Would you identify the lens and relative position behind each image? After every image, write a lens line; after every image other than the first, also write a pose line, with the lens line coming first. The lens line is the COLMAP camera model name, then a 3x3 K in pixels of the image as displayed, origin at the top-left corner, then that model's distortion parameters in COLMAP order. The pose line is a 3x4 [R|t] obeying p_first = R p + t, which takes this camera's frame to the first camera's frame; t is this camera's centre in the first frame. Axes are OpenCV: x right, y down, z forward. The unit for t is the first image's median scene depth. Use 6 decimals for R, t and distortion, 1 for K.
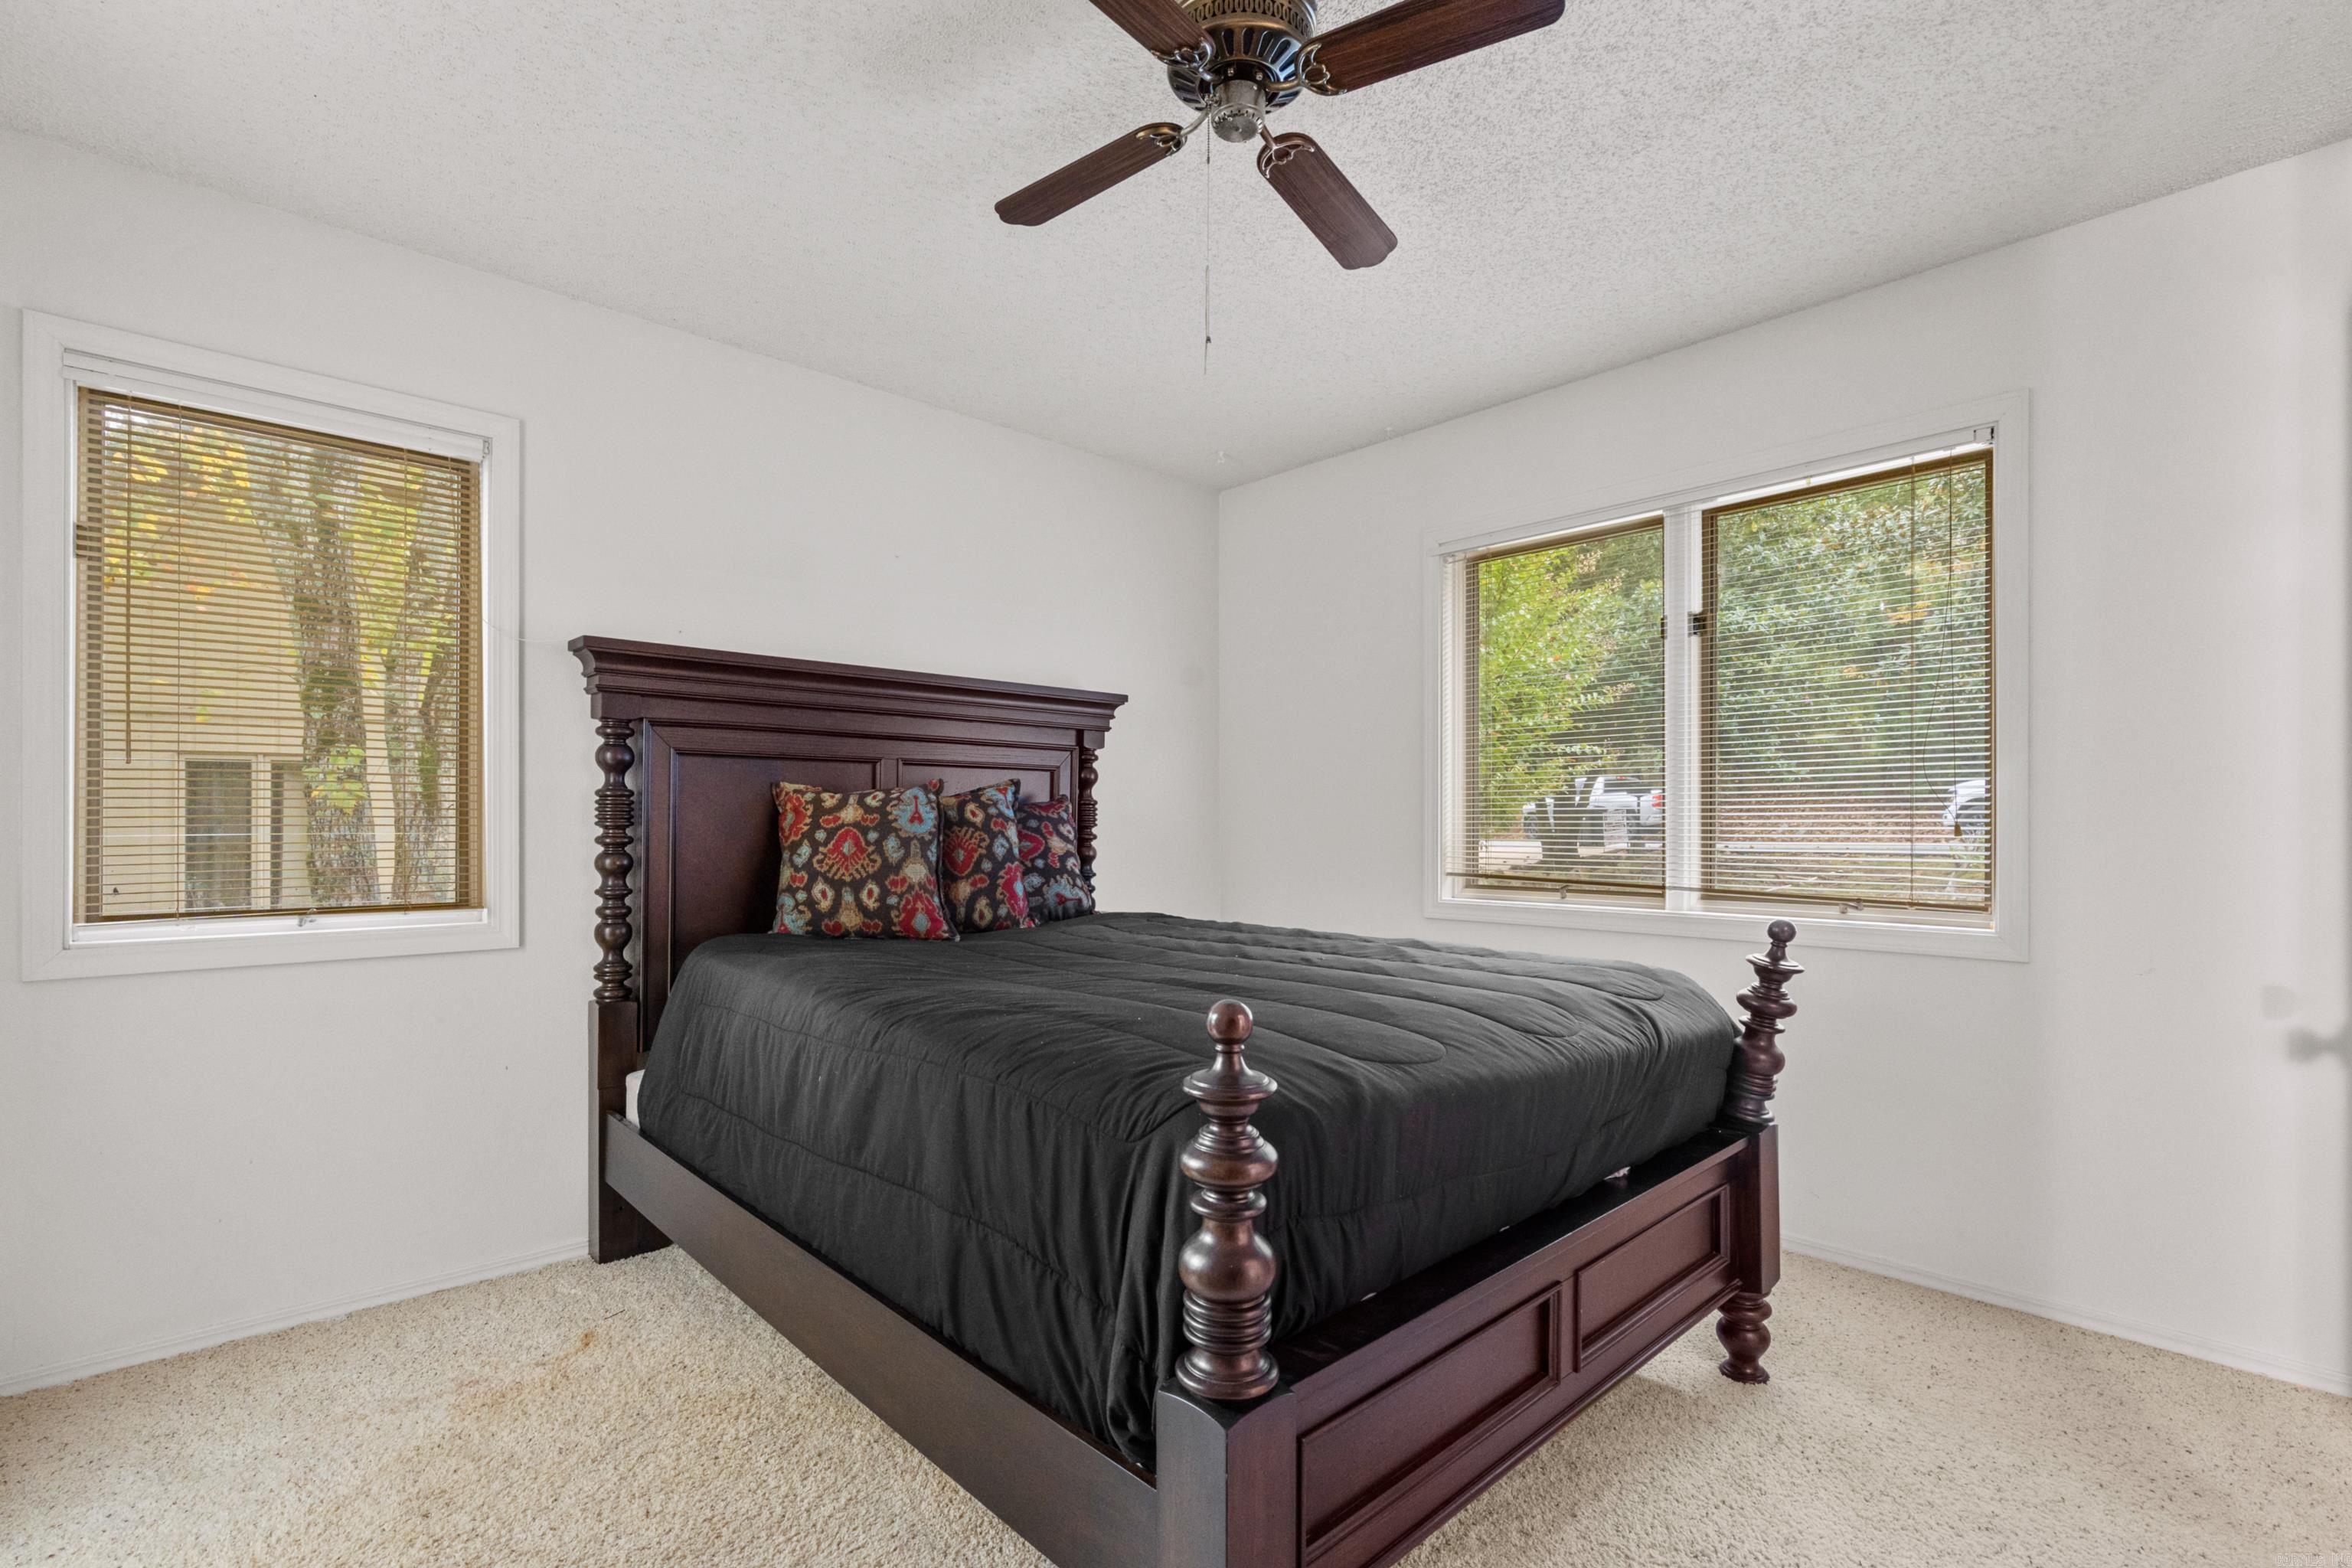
lens RADIAL K [[1083.4, 0, 1203.9], [0, 1083.4, 827.8], [0, 0, 1]] dist [0.000738, 0.002166]
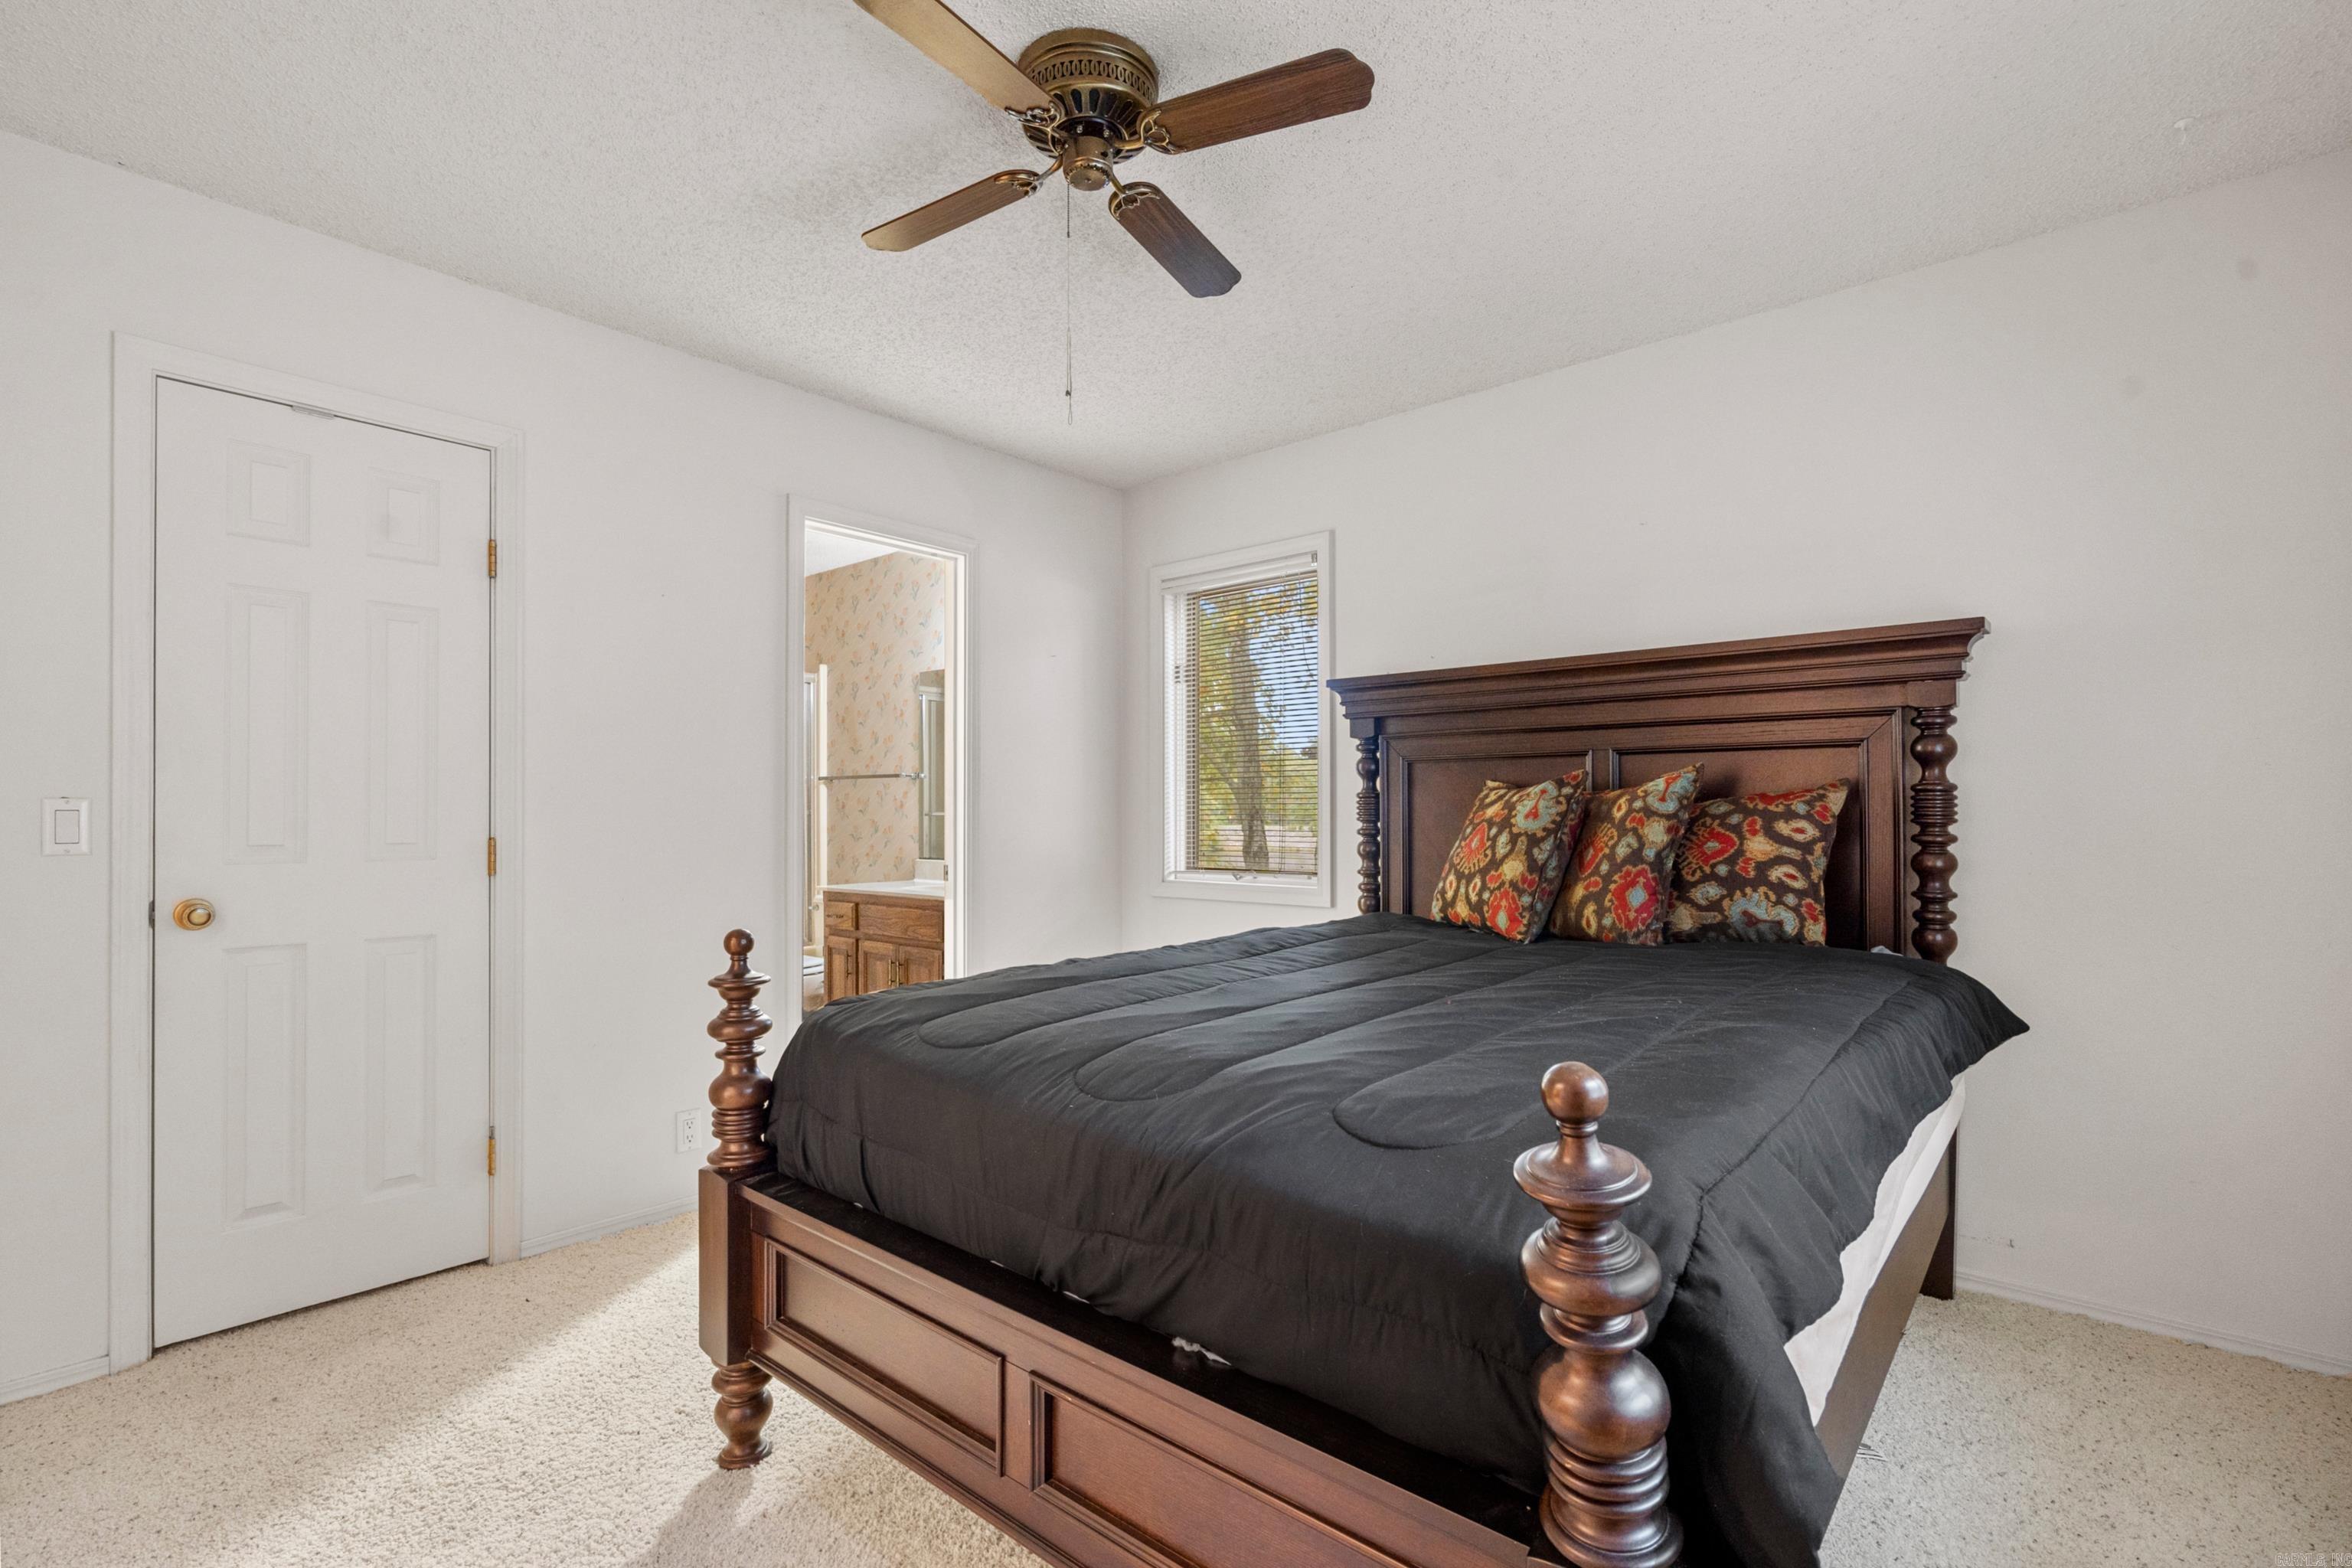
lens RADIAL K [[1083.4, 0, 1180.7], [0, 1083.4, 794.4], [0, 0, 1]] dist [0.000738, 0.002166]
pose [[0.107333, -0.019998, -0.994022, 0.640980], [-0.002807, 0.999788, -0.020417, -0.005236], [0.994219, 0.004982, 0.107254, 0.572517]]
